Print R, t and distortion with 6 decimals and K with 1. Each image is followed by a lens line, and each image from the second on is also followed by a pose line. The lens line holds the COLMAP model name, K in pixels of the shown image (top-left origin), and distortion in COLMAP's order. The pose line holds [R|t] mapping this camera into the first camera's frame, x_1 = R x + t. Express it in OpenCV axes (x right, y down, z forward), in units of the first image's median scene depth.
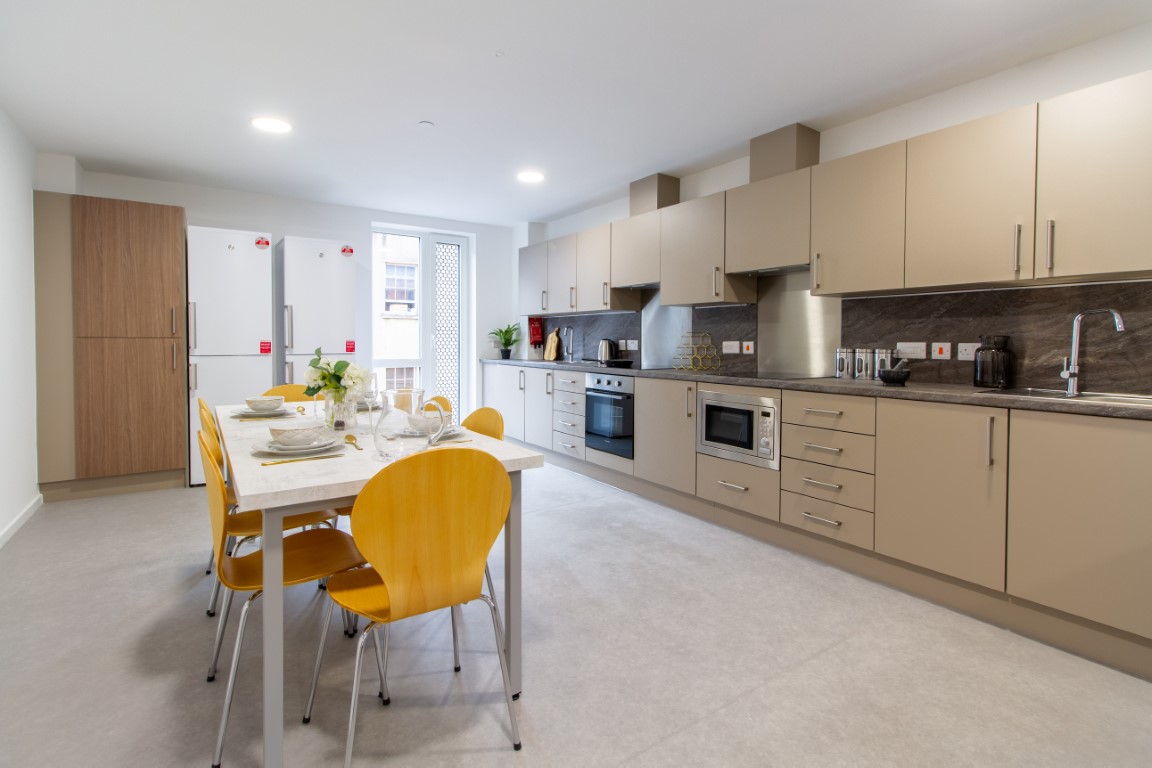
lens RADIAL K [[559.1, 0, 573.6], [0, 559.1, 357.8], [0, 0, 1]] dist [0.001209, 0.000422]
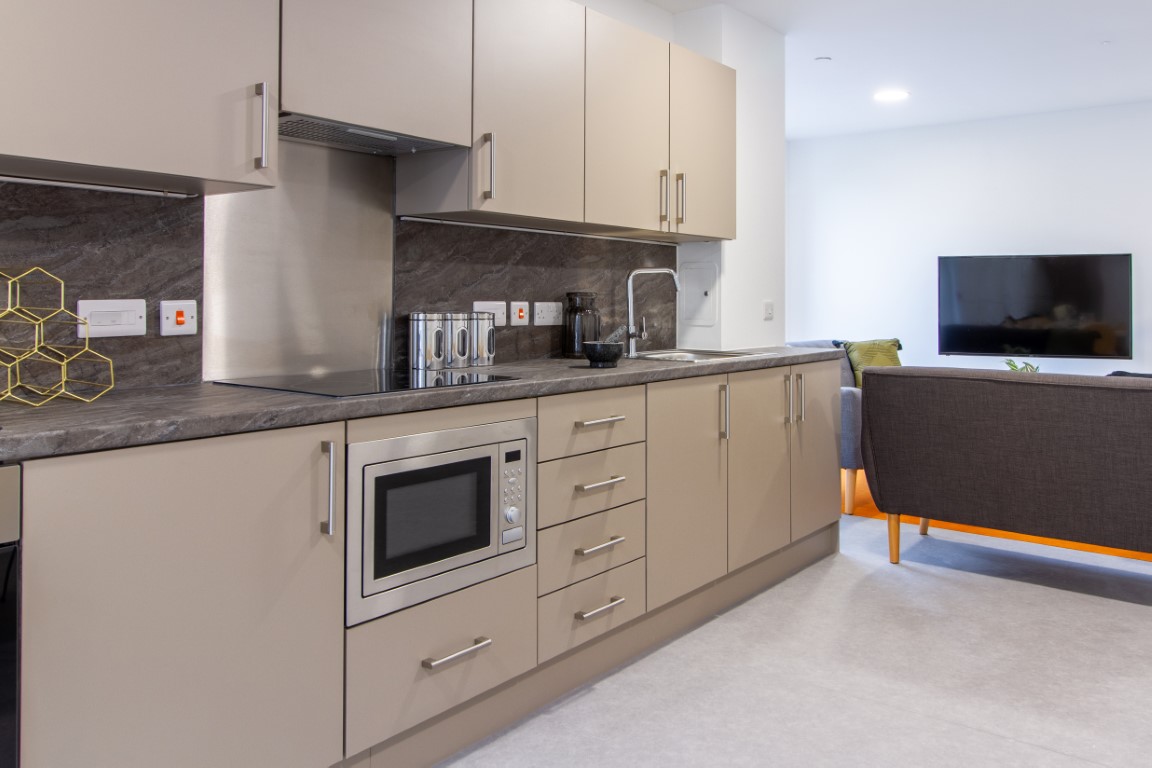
lens RADIAL K [[887.5, 0, 651.2], [0, 887.5, 288.8], [0, 0, 1]] dist [0.000096, 0.000729]
pose [[-0.349013, 0.004741, 0.937106, -0.377891], [0.020215, 0.999793, 0.002471, -0.037578], [-0.936900, 0.019806, -0.349037, 1.093498]]
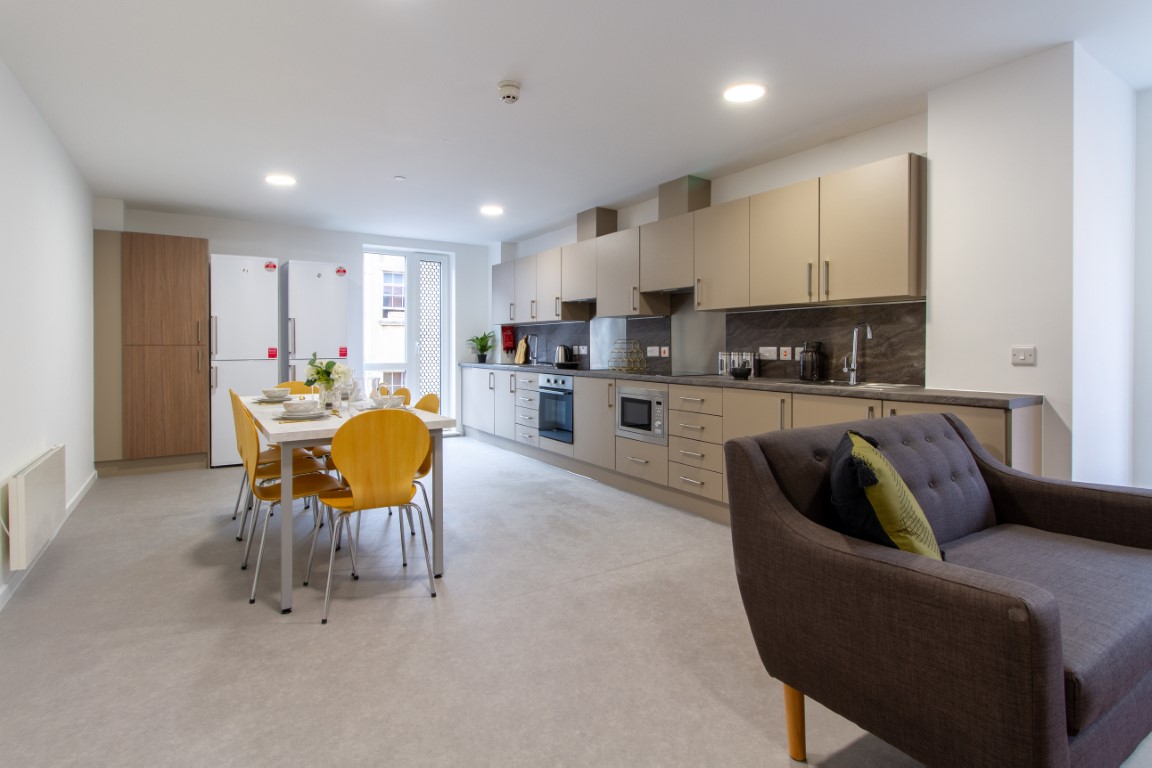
lens RADIAL K [[591.6, 0, 576.0], [0, 591.6, 354.7], [0, 0, 1]] dist [-0.003258, -0.000472]
pose [[0.999843, -0.003140, -0.017447, 0.168216], [0.002848, 0.999857, -0.016687, 0.010986], [0.017497, 0.016634, 0.999709, -0.352626]]
